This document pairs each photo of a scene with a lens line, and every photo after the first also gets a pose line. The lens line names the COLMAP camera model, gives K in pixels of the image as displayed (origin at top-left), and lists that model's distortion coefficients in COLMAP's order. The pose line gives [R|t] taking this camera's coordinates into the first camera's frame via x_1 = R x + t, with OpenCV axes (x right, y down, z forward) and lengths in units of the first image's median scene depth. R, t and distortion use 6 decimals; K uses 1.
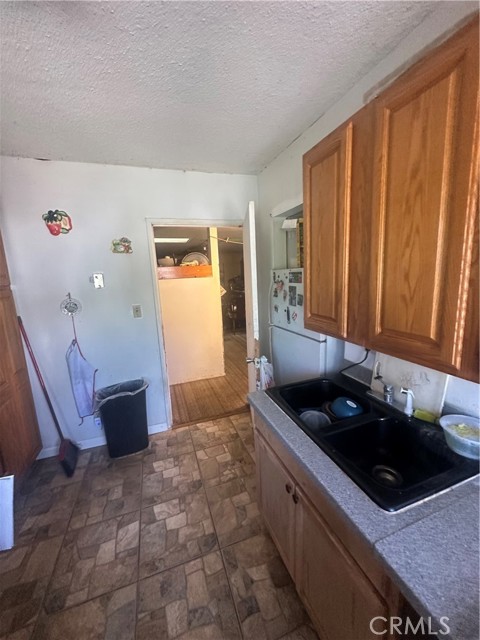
lens RADIAL K [[255.6, 0, 241.6], [0, 255.6, 318.6], [0, 0, 1]] dist [-0.004524, 0.000930]
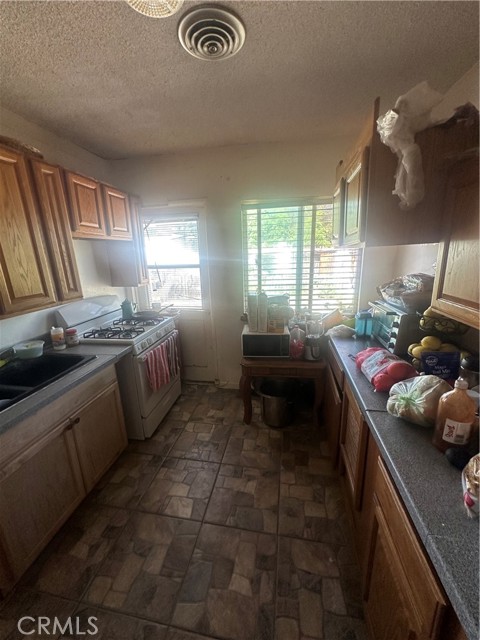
lens RADIAL K [[255.6, 0, 238.9], [0, 255.6, 318.3], [0, 0, 1]] dist [-0.004524, 0.000930]
pose [[-0.866866, -0.049785, 0.496049, -1.066050], [0.157215, 0.916932, 0.366767, -0.158113], [-0.473103, 0.395925, -0.787031, 1.271381]]
